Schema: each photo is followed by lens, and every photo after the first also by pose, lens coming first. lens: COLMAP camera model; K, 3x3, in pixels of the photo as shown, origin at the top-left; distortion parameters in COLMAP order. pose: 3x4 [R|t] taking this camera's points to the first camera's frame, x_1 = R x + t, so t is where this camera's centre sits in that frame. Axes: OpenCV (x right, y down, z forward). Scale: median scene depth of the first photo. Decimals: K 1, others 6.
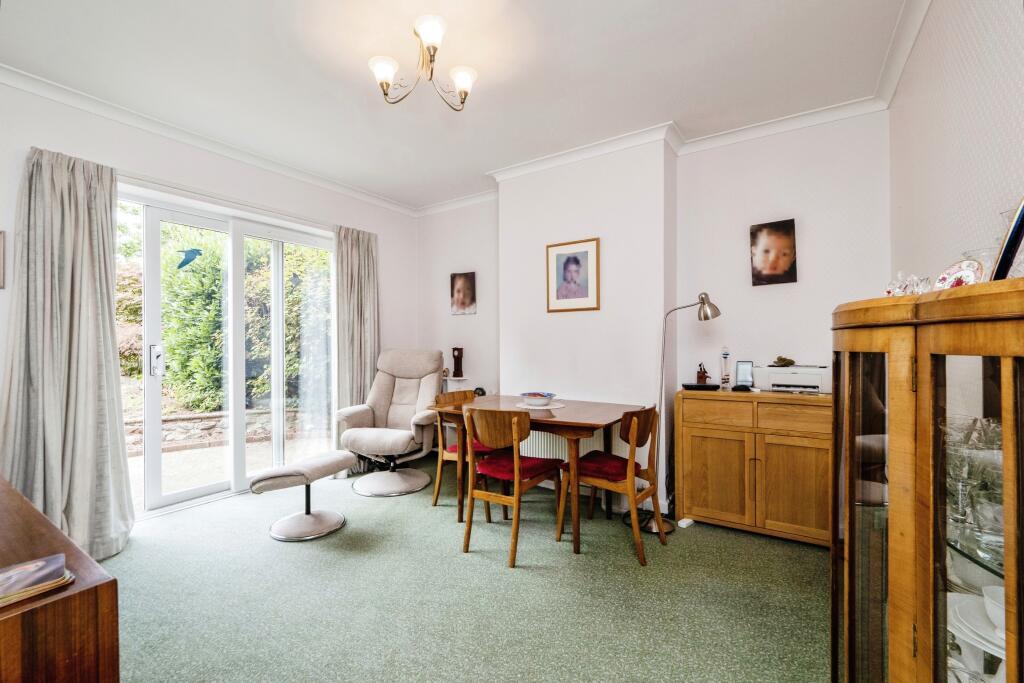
lens RADIAL K [[445.2, 0, 500.1], [0, 445.2, 355.1], [0, 0, 1]] dist [-0.000605, -0.000118]
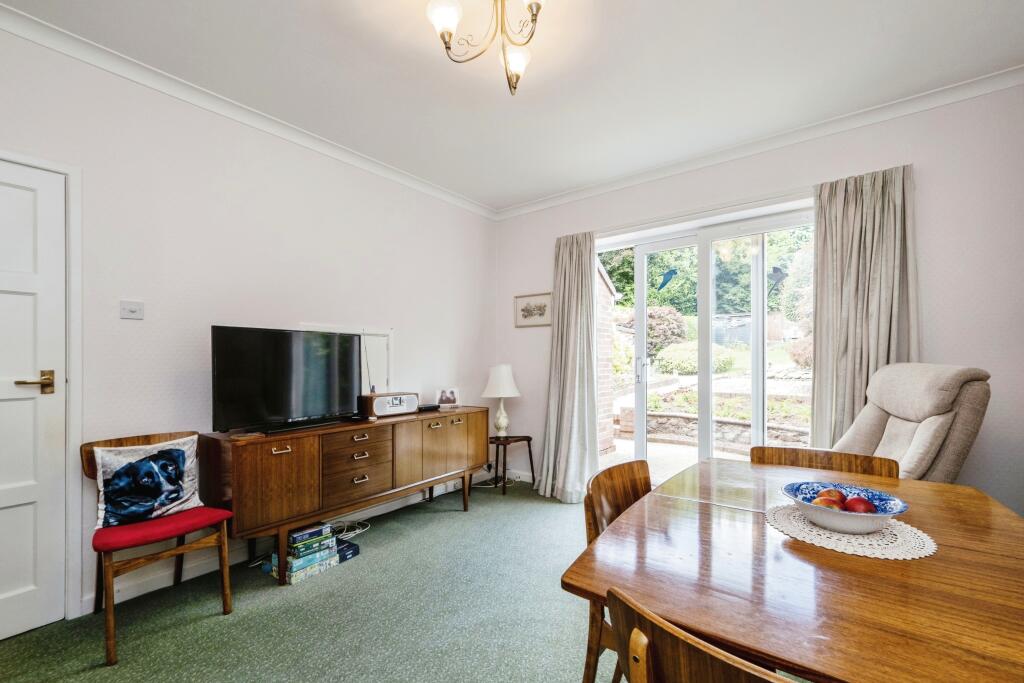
lens RADIAL K [[445.2, 0, 500.1], [0, 445.2, 355.1], [0, 0, 1]] dist [-0.000605, -0.000118]
pose [[-0.091445, 0.001359, -0.995809, 0.377280], [-0.016286, 0.999863, 0.002860, -0.019437], [0.995677, 0.016480, -0.091411, 0.574005]]
